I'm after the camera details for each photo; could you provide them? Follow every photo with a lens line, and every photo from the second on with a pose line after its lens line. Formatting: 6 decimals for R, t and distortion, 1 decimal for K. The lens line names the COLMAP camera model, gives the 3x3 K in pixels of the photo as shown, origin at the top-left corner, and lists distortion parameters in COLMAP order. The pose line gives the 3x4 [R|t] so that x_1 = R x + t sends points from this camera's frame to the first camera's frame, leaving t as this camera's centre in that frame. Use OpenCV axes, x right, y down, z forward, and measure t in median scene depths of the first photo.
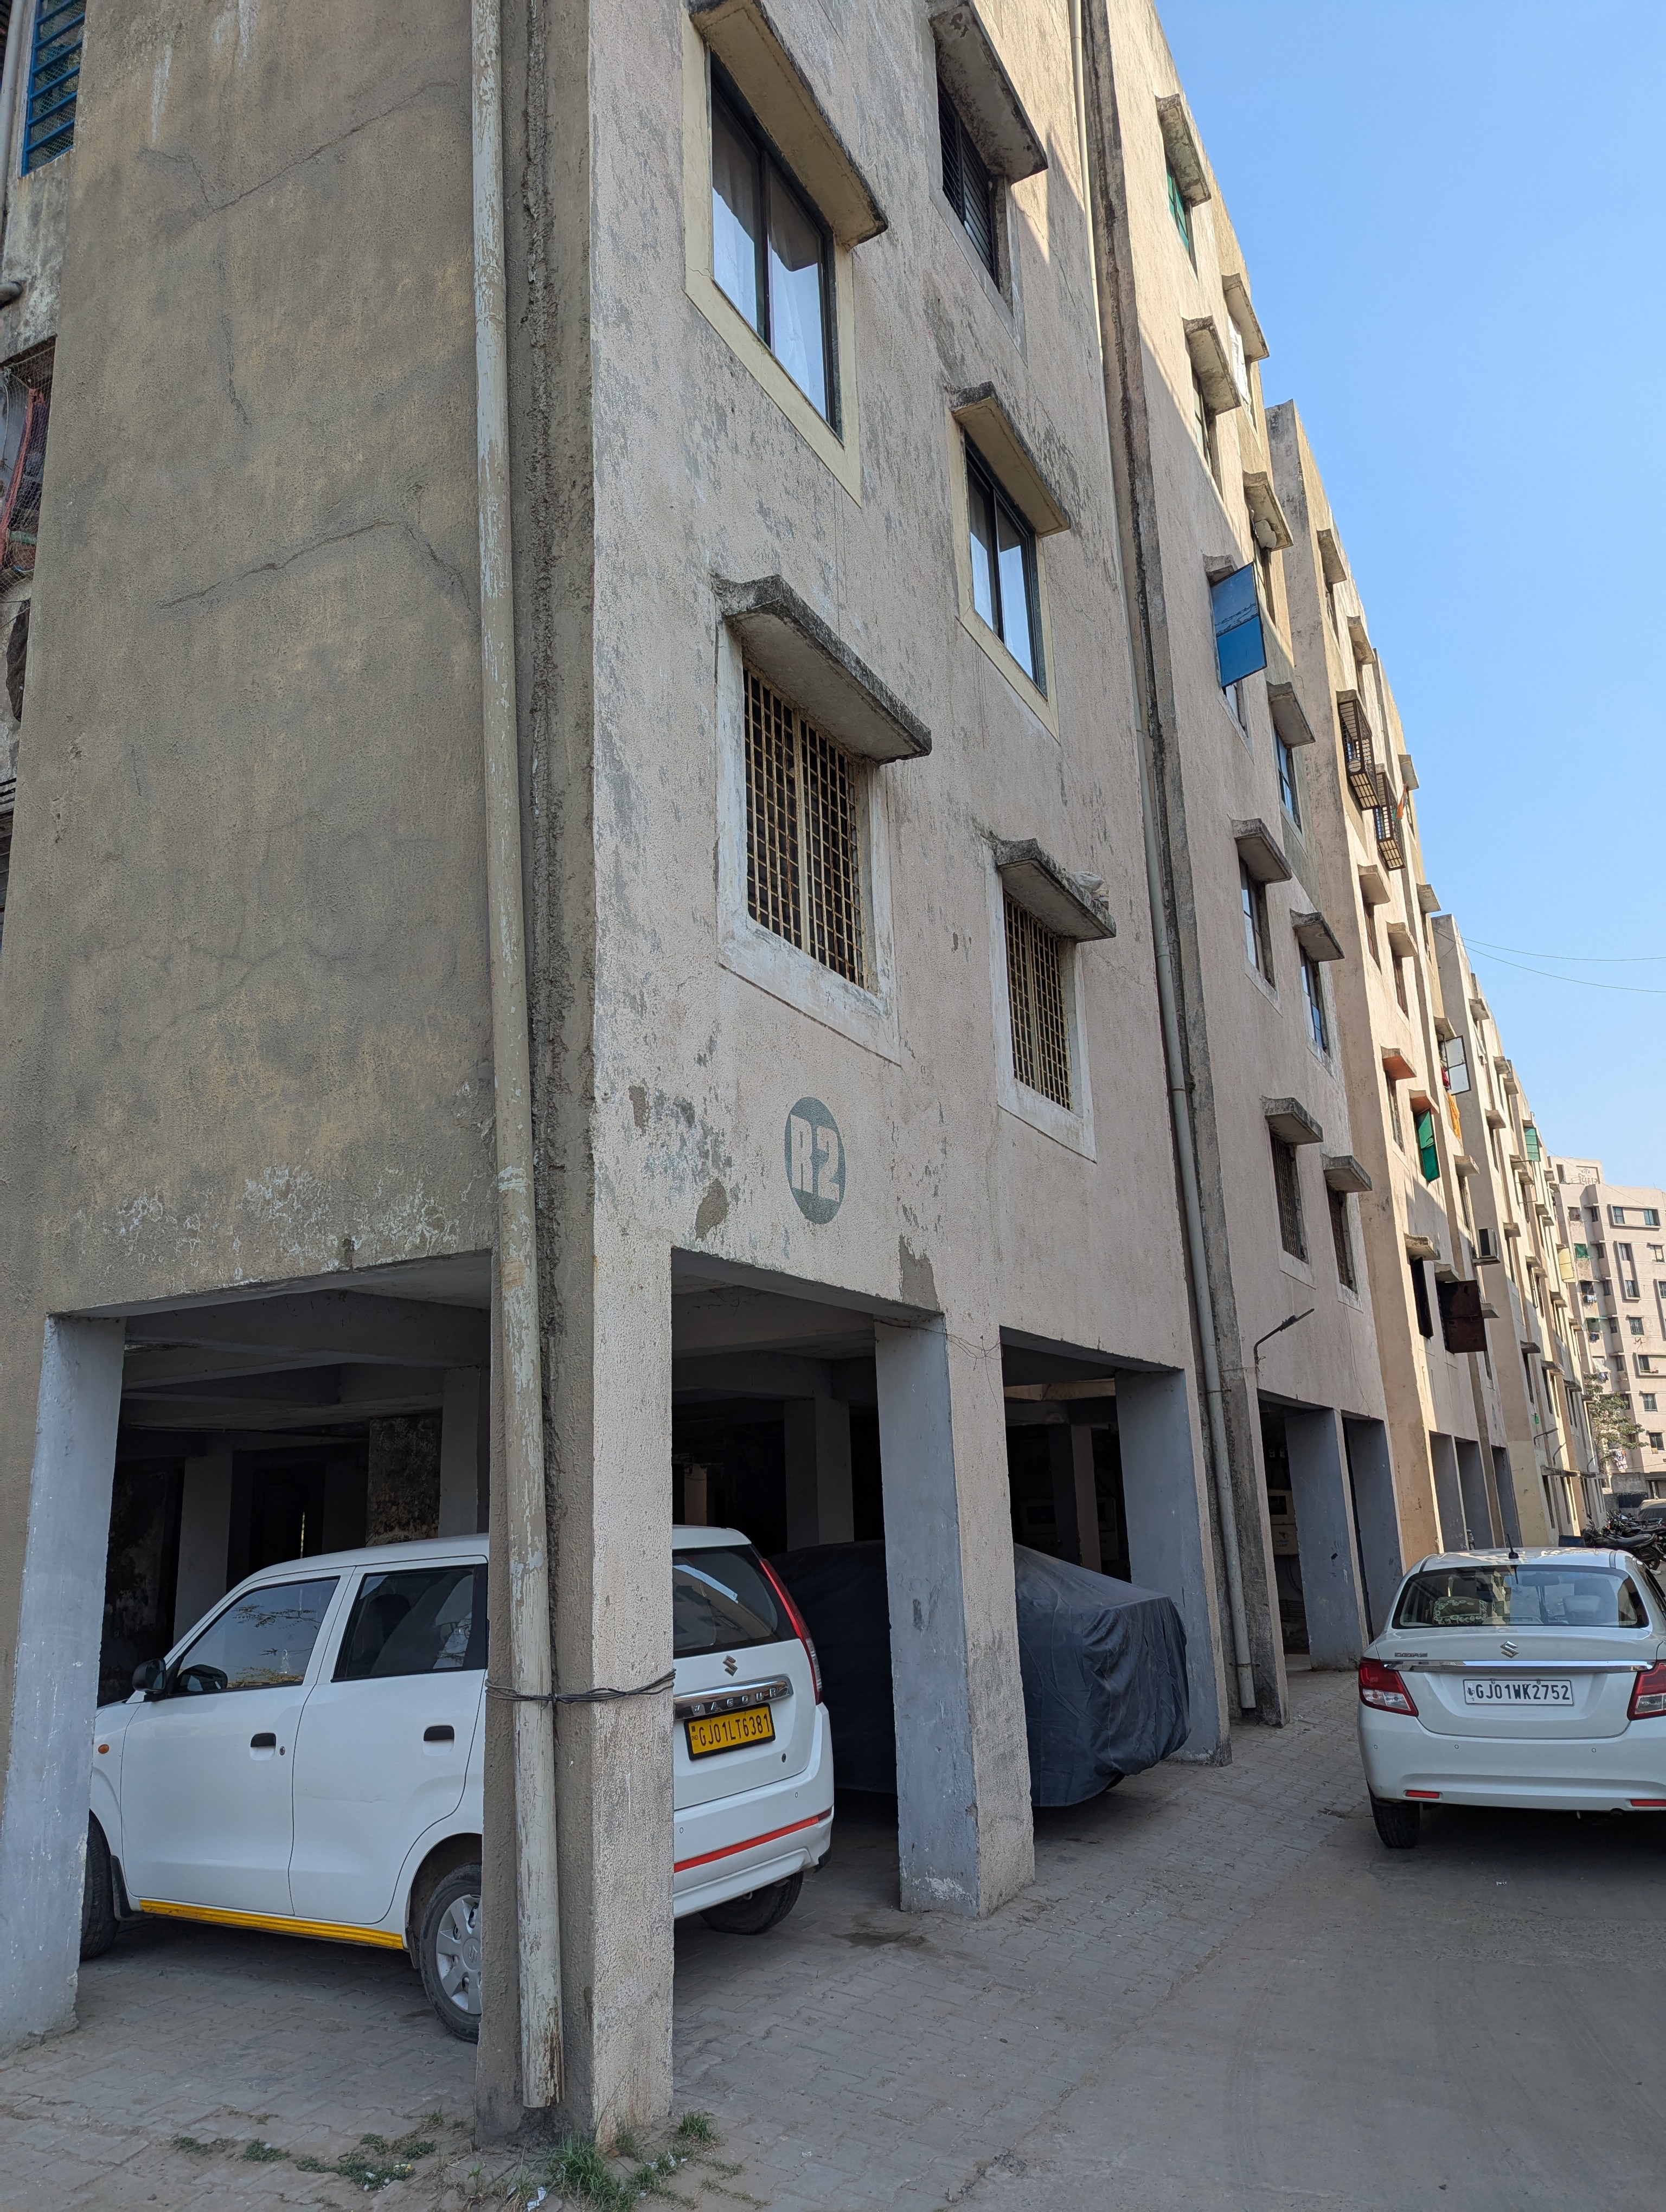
lens RADIAL K [[1555.0, 0, 824.4], [0, 1555.0, 1104.5], [0, 0, 1]] dist [0.082361, -0.092386]
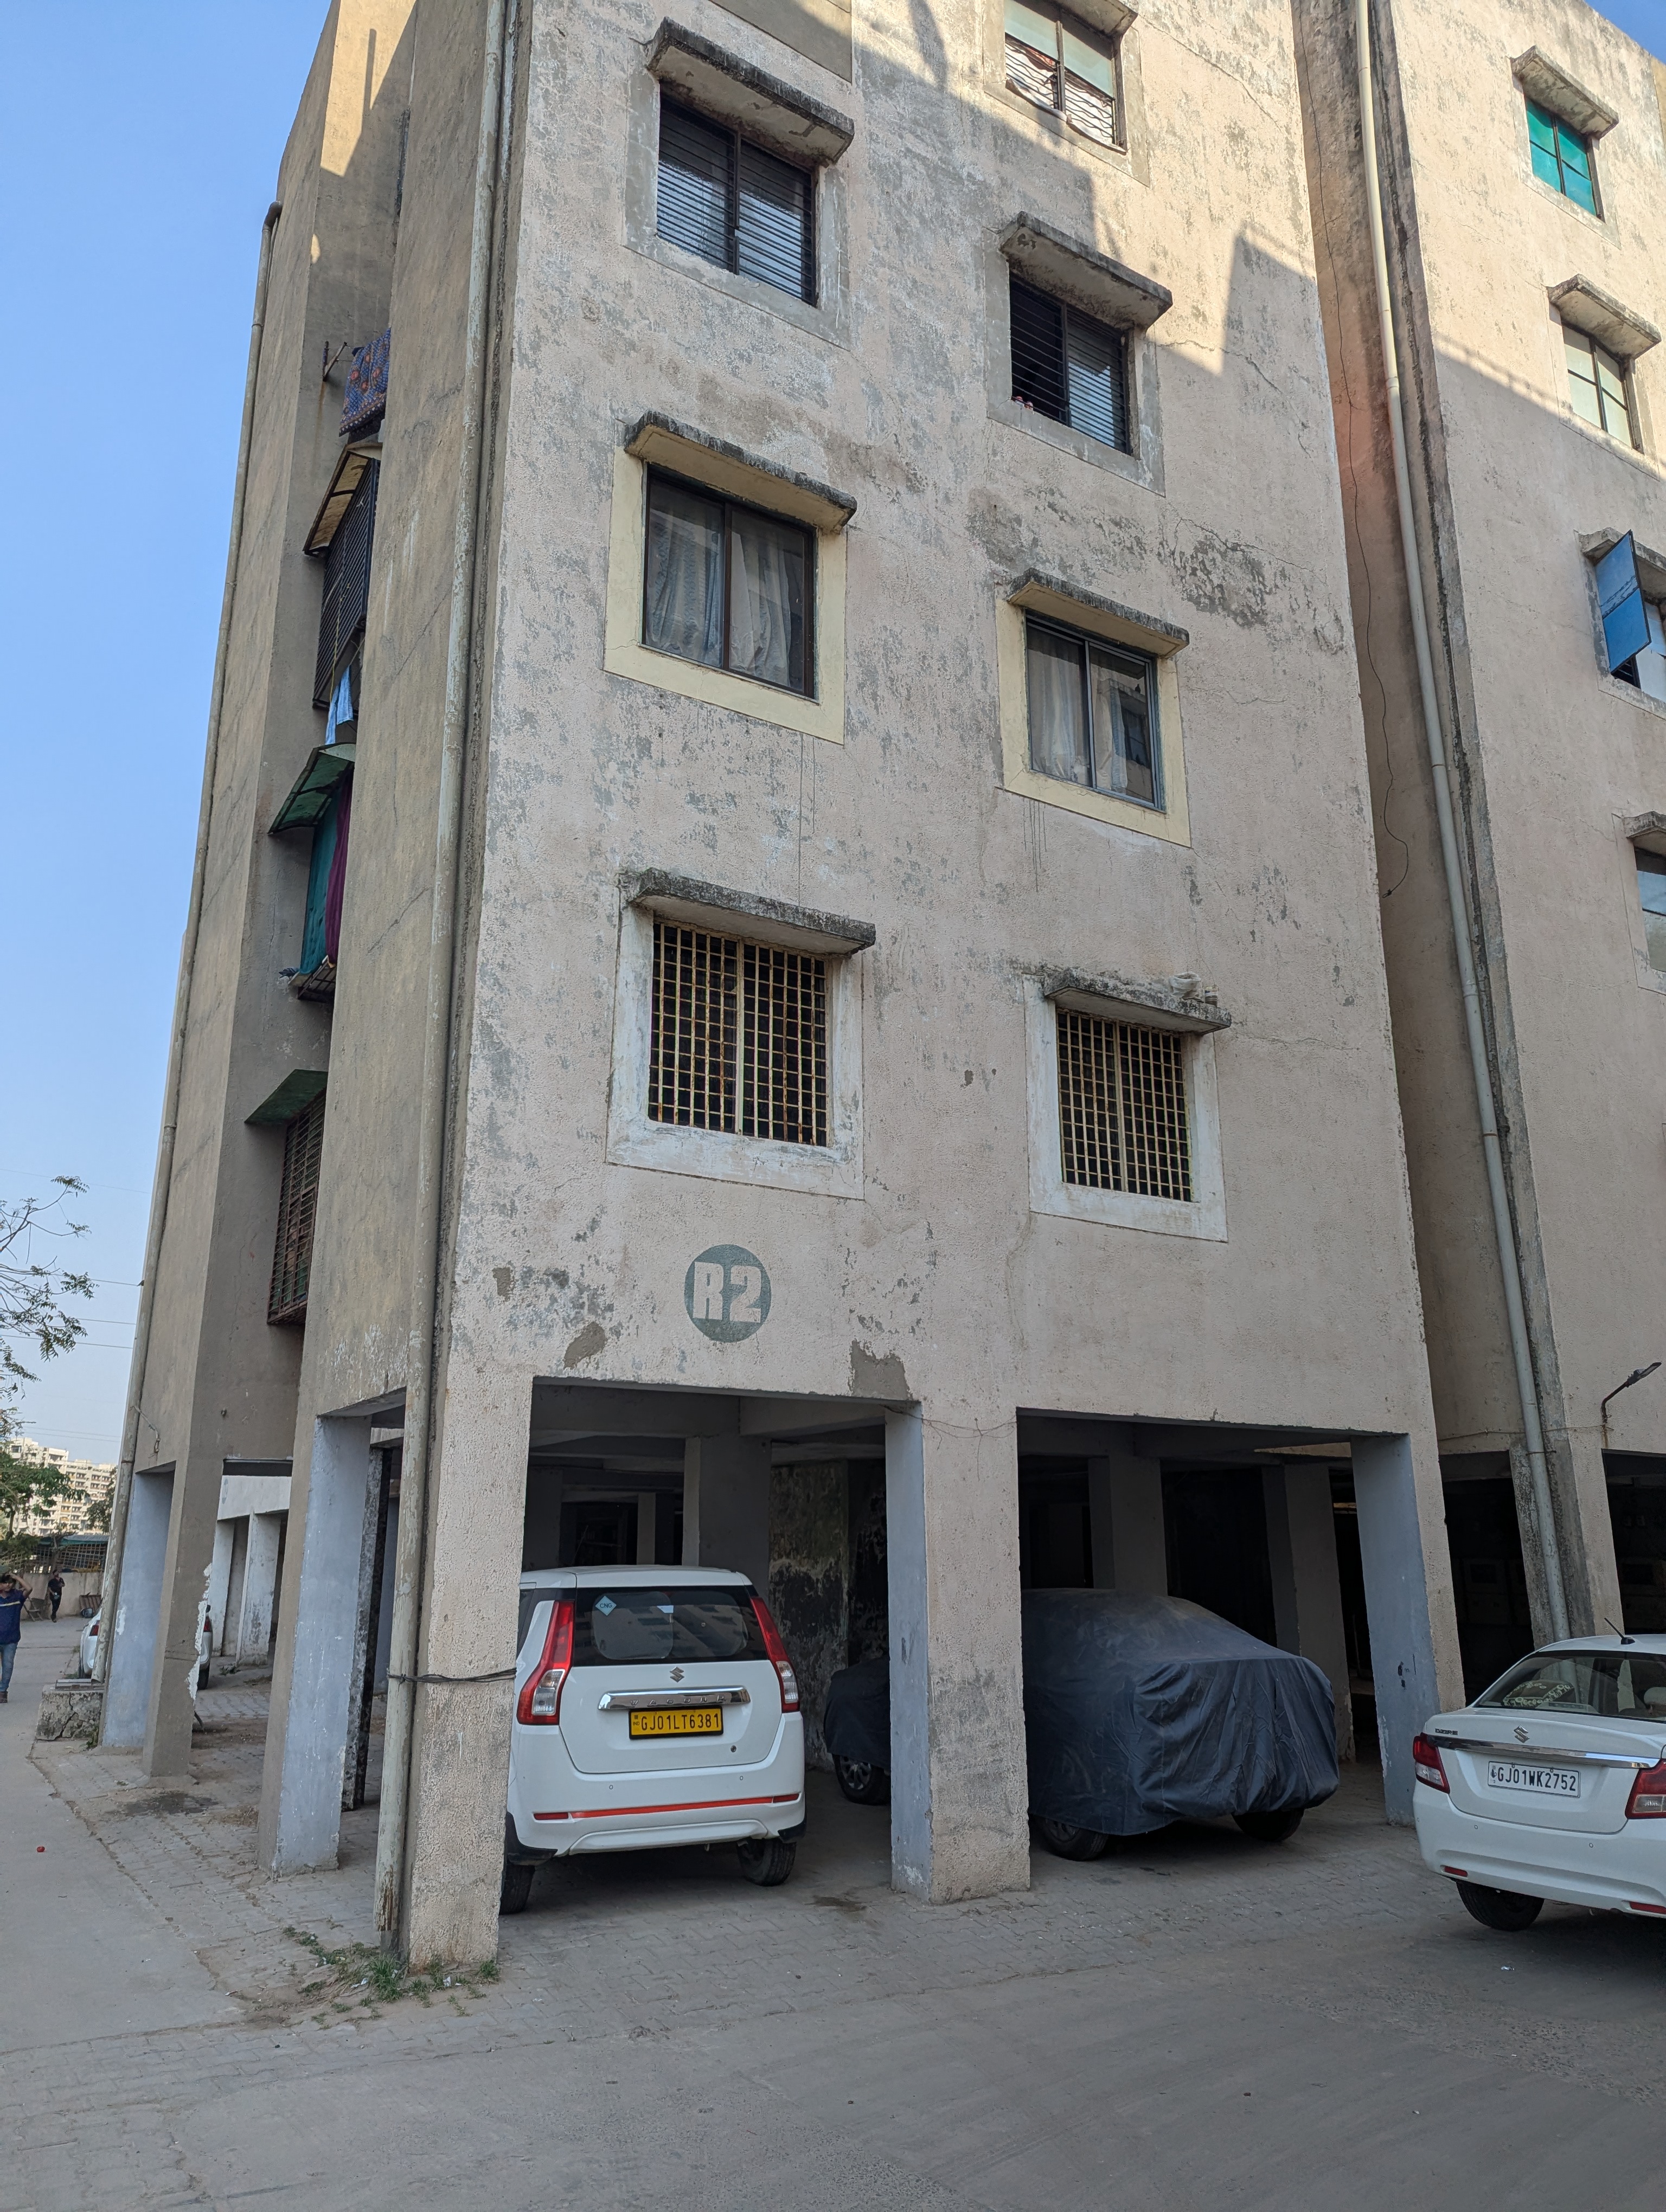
lens RADIAL K [[1555.0, 0, 824.4], [0, 1555.0, 1104.5], [0, 0, 1]] dist [0.082361, -0.092386]
pose [[0.838546, -0.110964, -0.533412, 0.763894], [0.104802, 0.993608, -0.041944, -0.057733], [0.534657, -0.020730, 0.844815, -0.065319]]
